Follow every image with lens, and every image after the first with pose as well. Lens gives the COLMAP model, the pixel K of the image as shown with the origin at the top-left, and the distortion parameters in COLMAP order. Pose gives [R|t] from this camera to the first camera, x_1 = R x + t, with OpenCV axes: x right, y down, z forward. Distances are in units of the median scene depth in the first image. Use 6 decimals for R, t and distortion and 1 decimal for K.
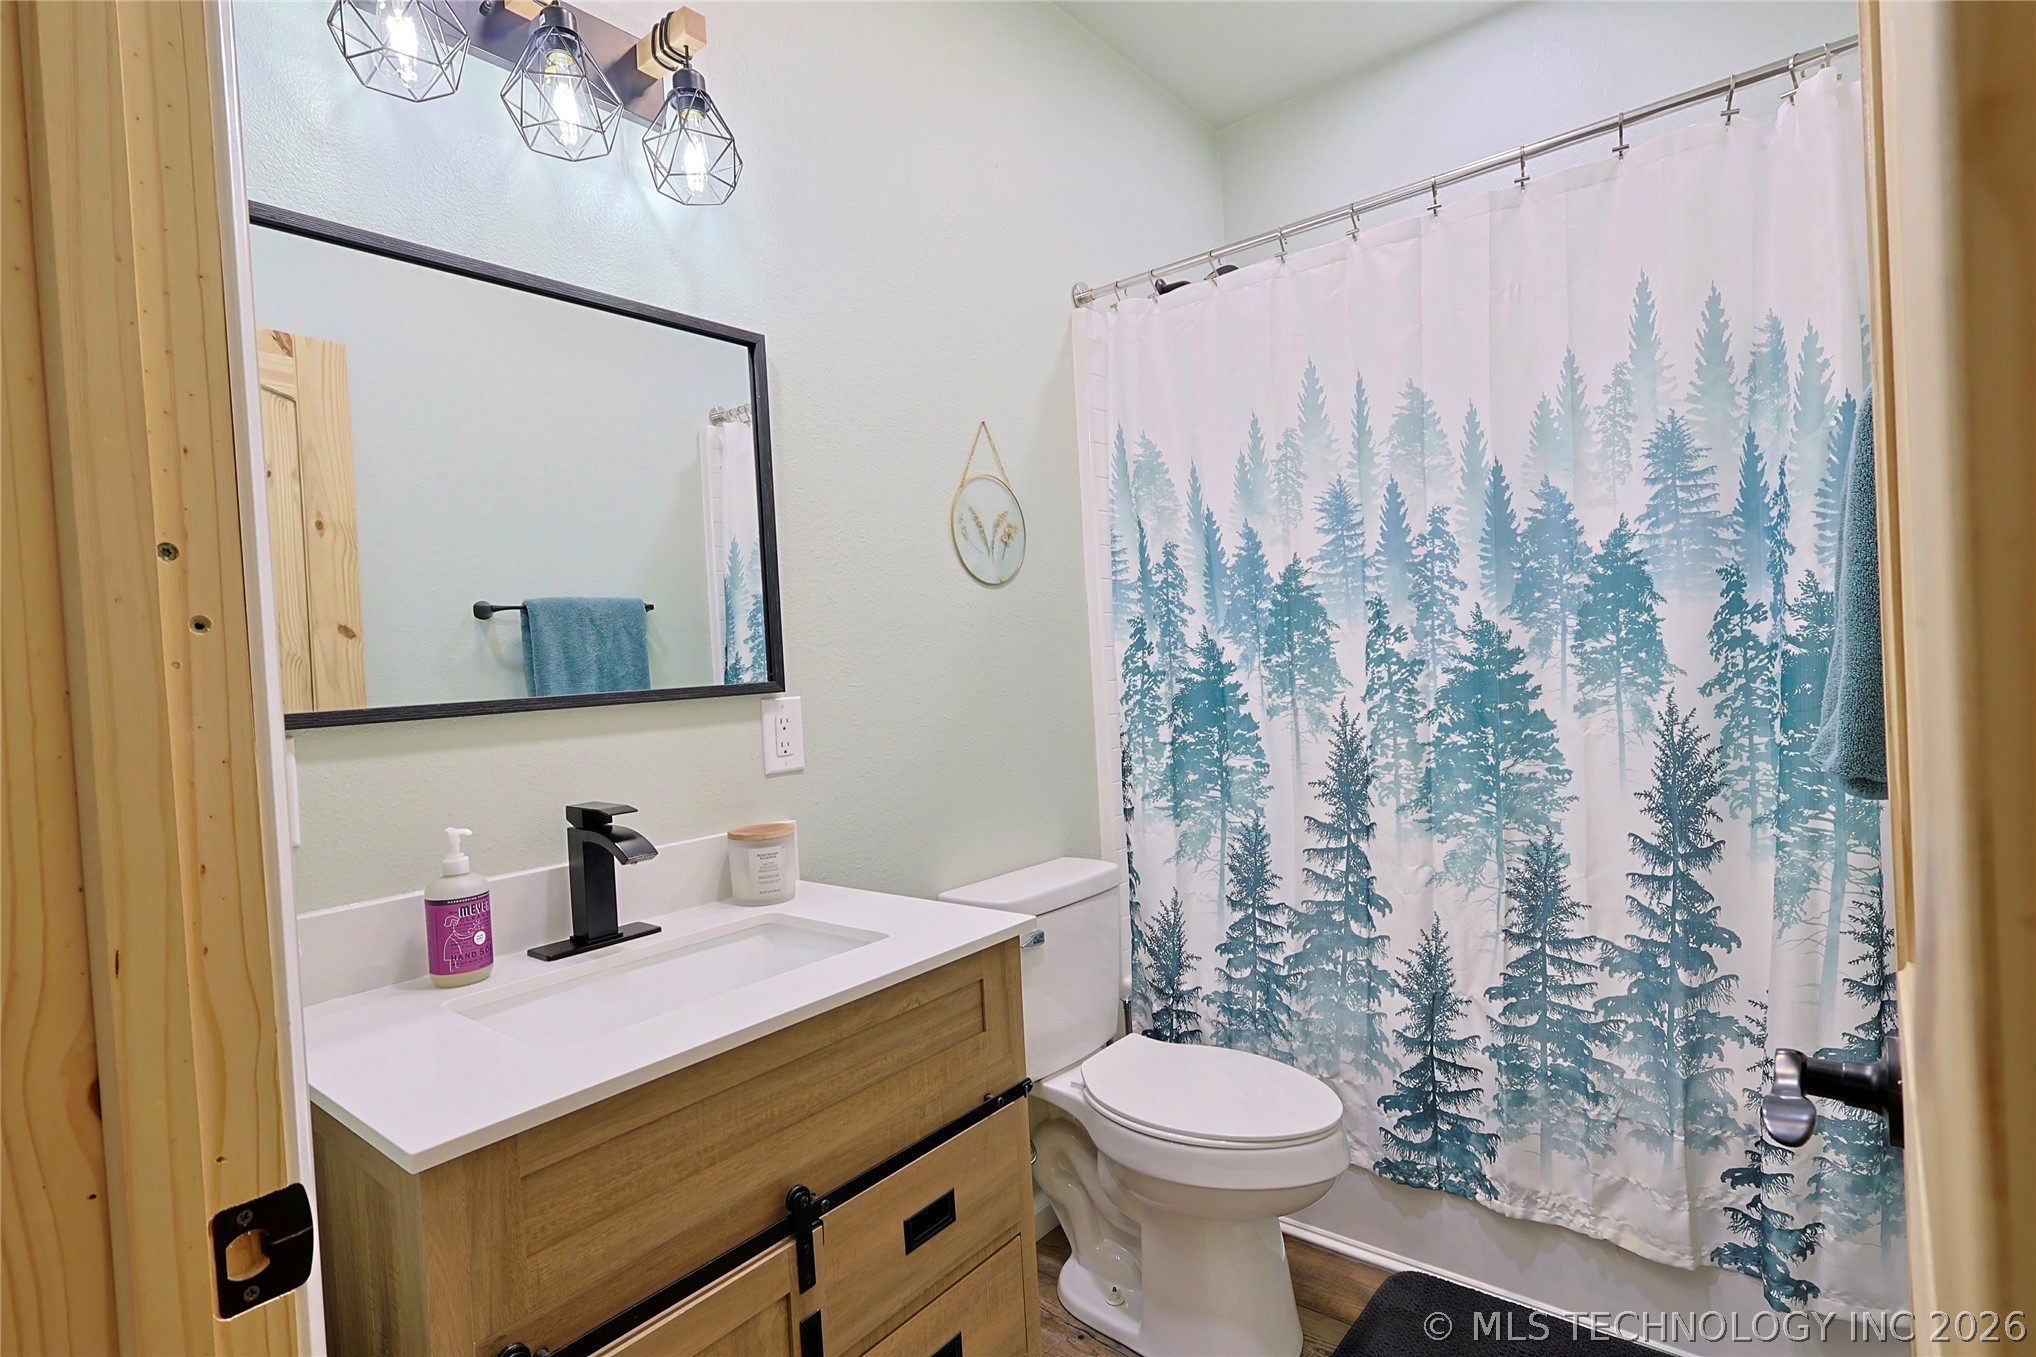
lens RADIAL K [[993.9, 0, 1019.7], [0, 993.9, 683.6], [0, 0, 1]] dist [-0.001317, 0.000864]
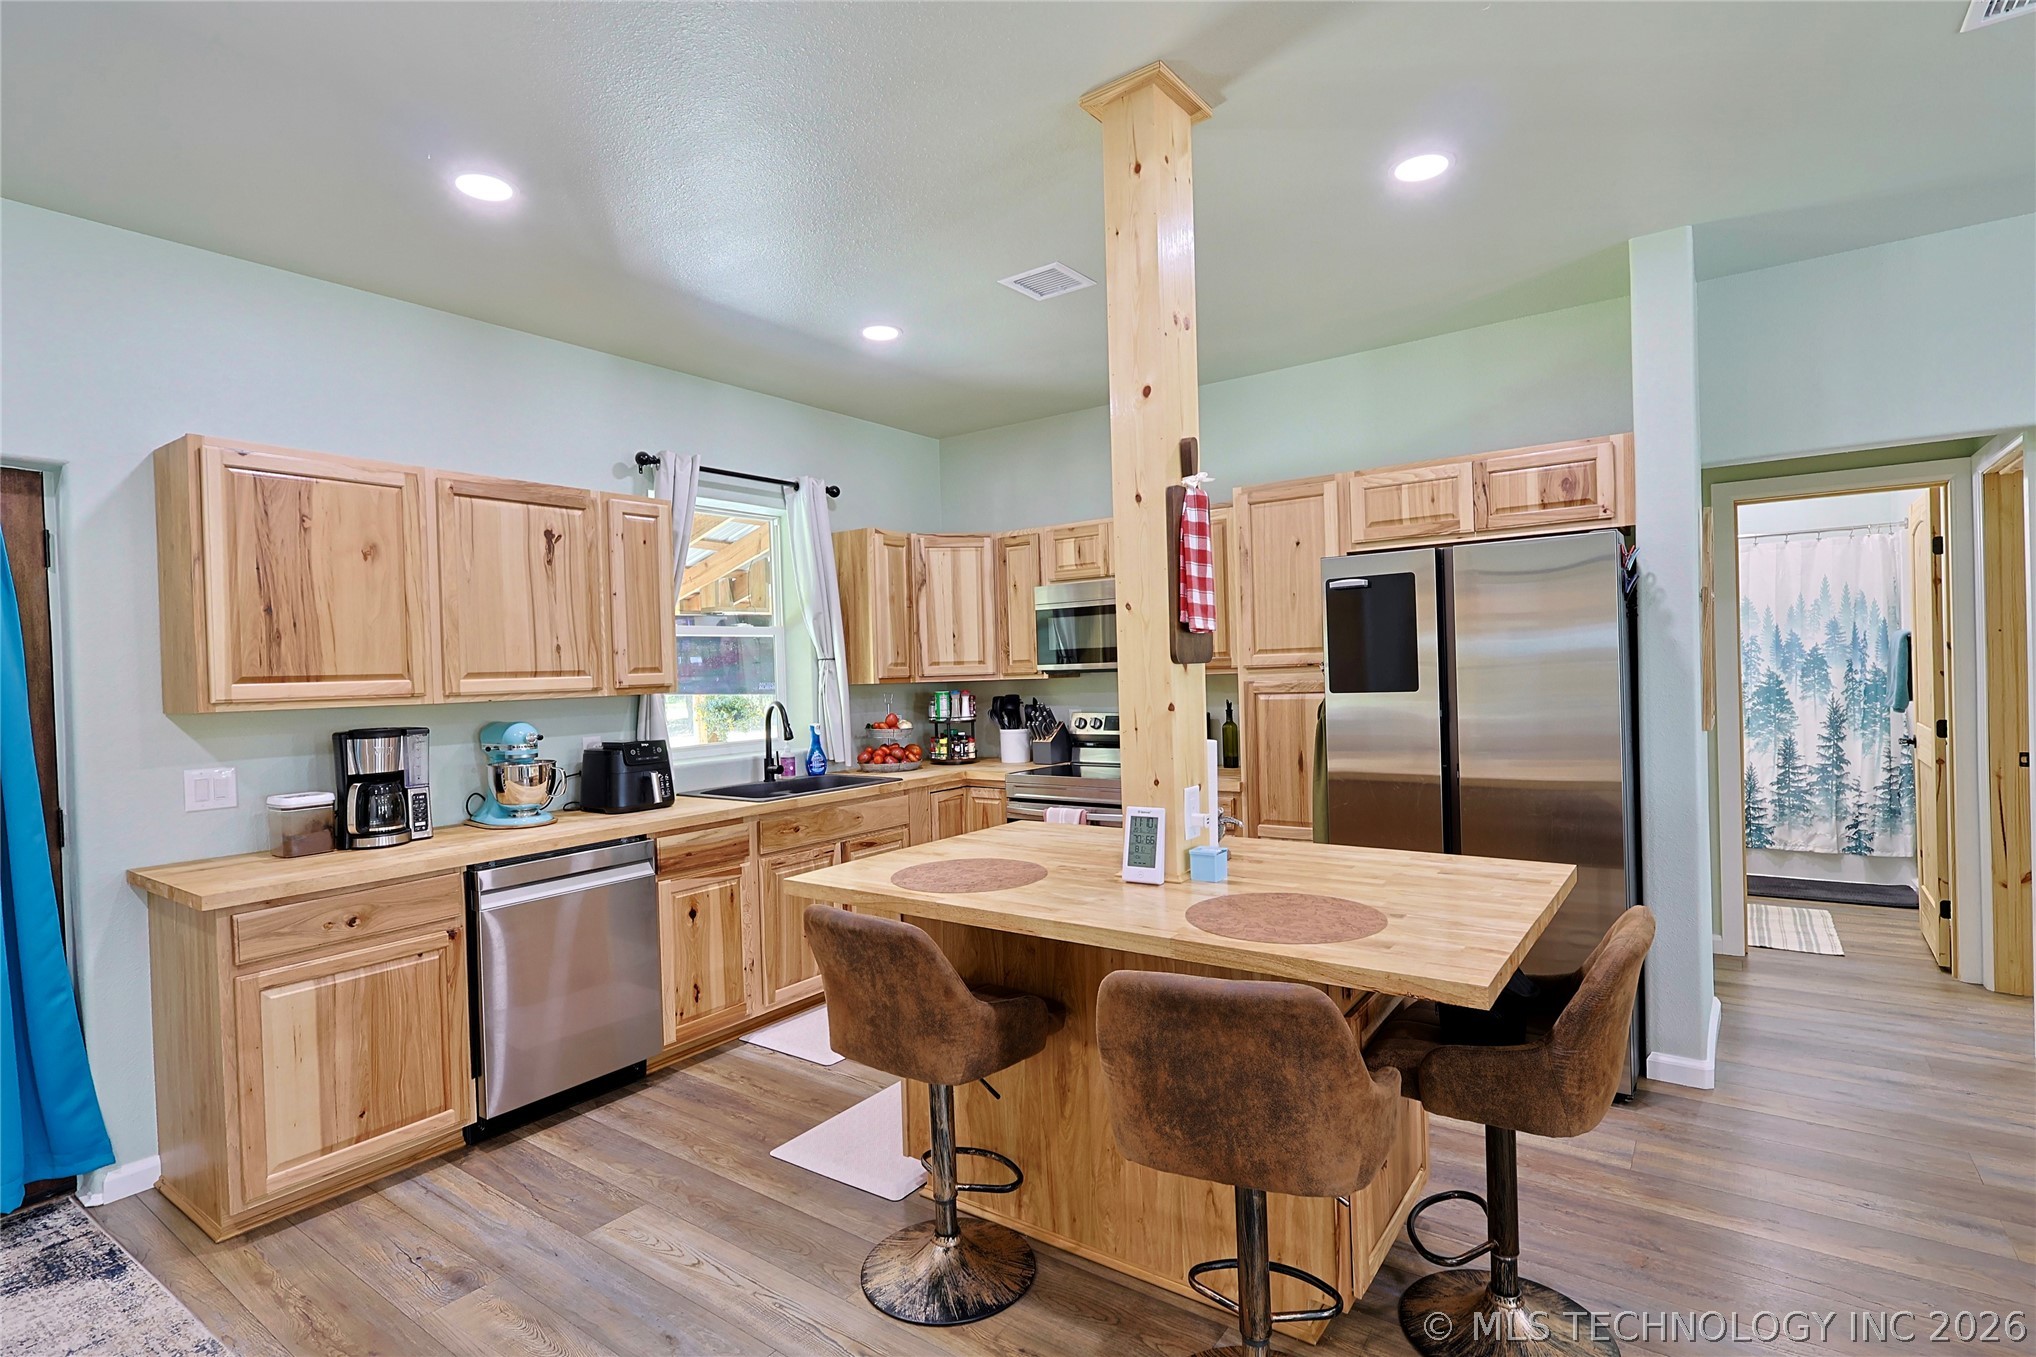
lens RADIAL K [[992.9, 0, 1017.6], [0, 992.9, 677.6], [0, 0, 1]] dist [-0.003036, 0.000755]
pose [[0.998221, 0.024413, 0.054391, -2.326890], [-0.023627, 0.999608, -0.015047, 0.069578], [-0.054737, 0.013735, 0.998406, -2.265939]]
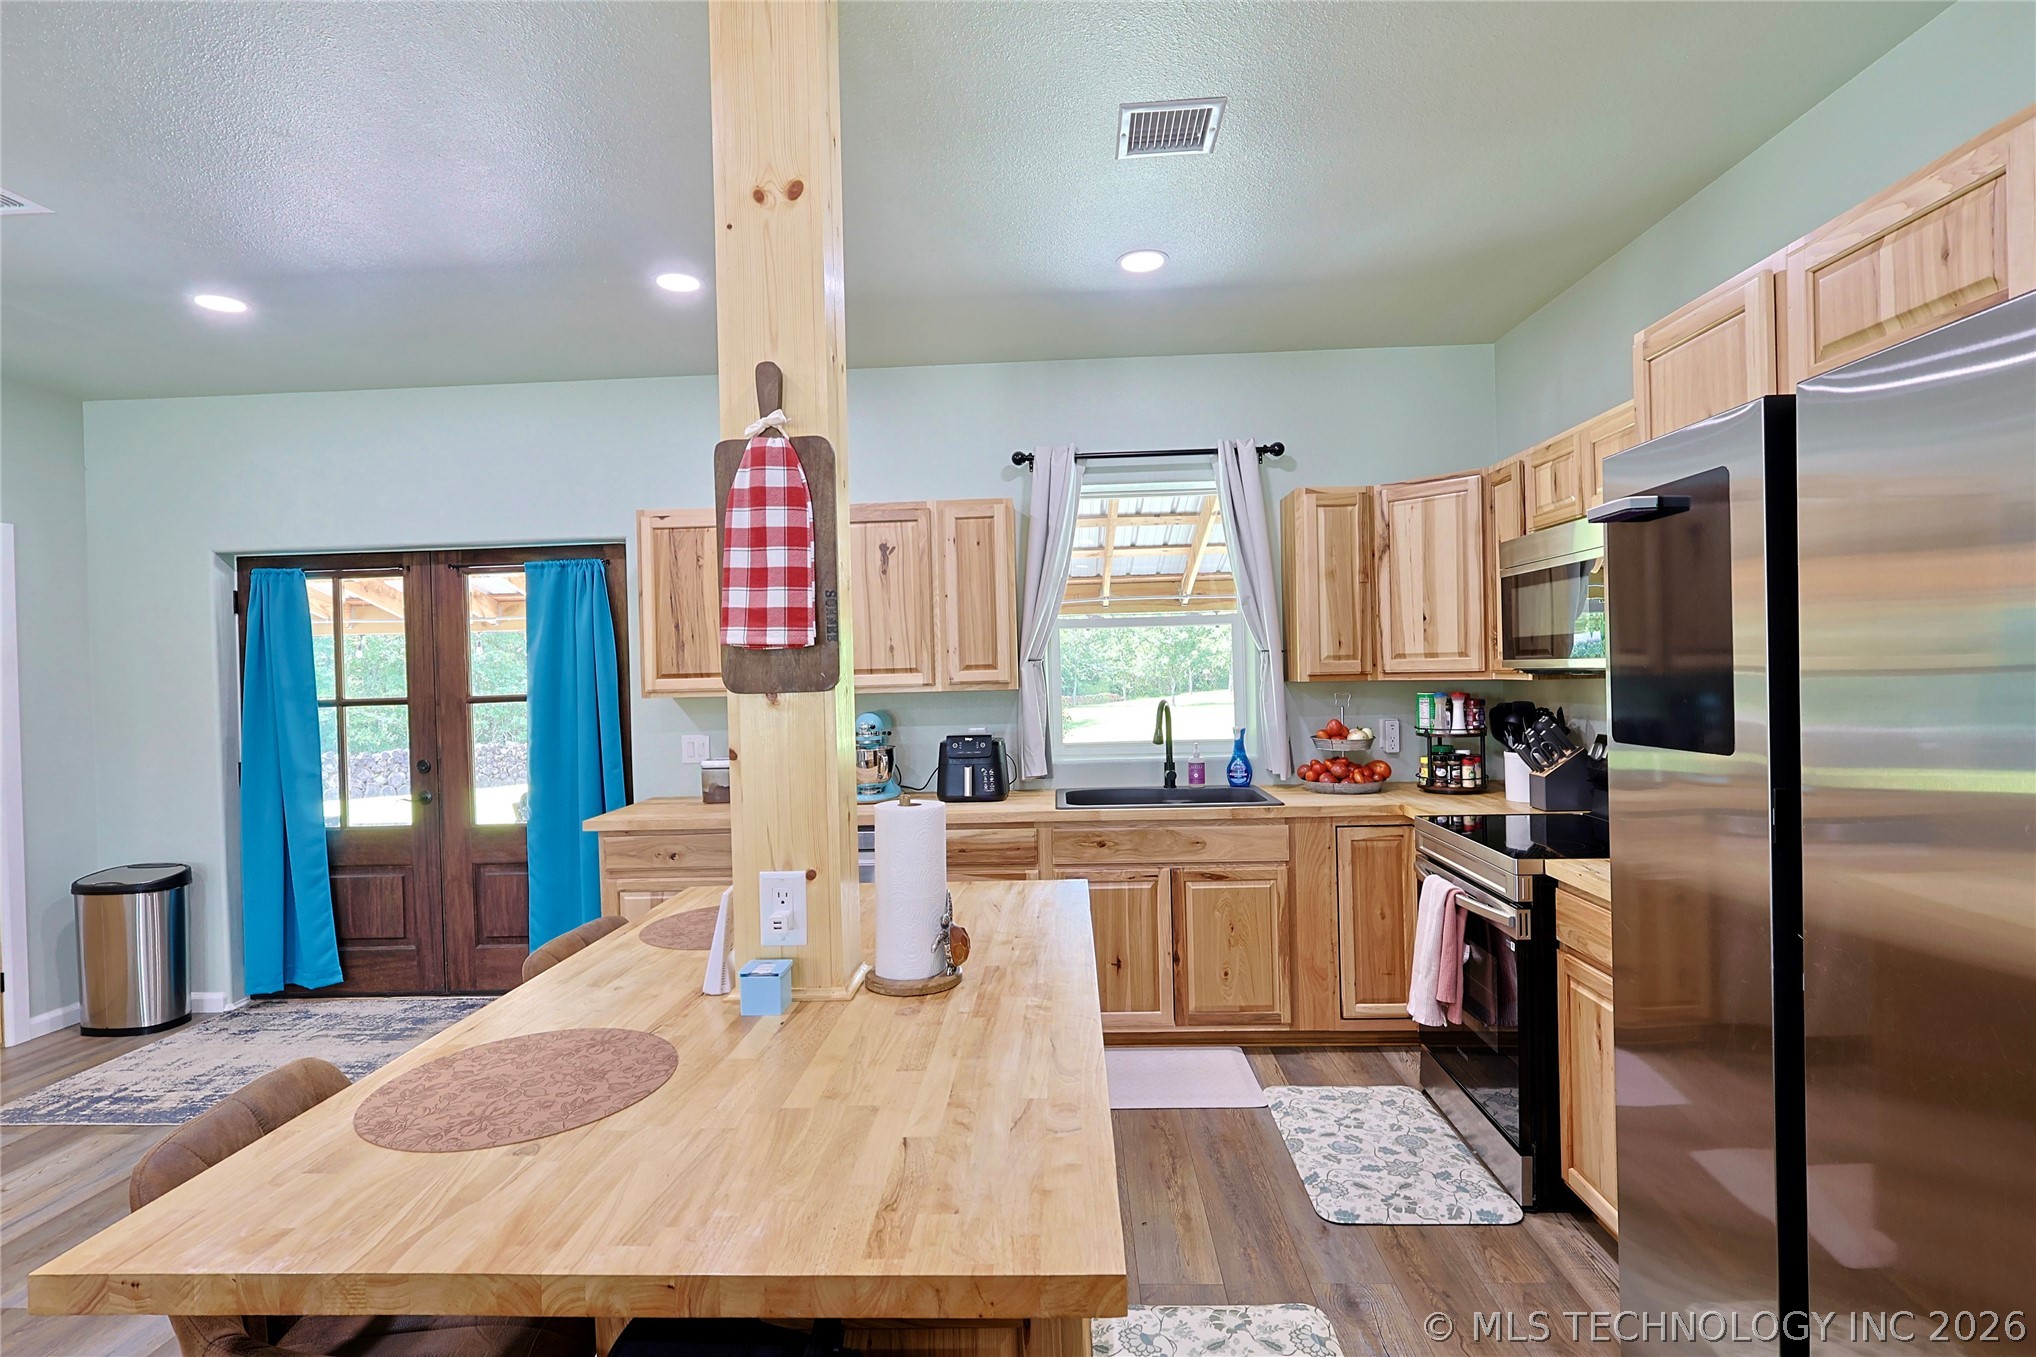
lens RADIAL K [[992.9, 0, 1017.6], [0, 992.9, 677.6], [0, 0, 1]] dist [-0.003036, 0.000755]
pose [[0.593560, 0.047364, -0.803394, -1.132230], [-0.023561, 0.998861, 0.041480, -0.034630], [0.804444, -0.005692, 0.594001, -1.296993]]
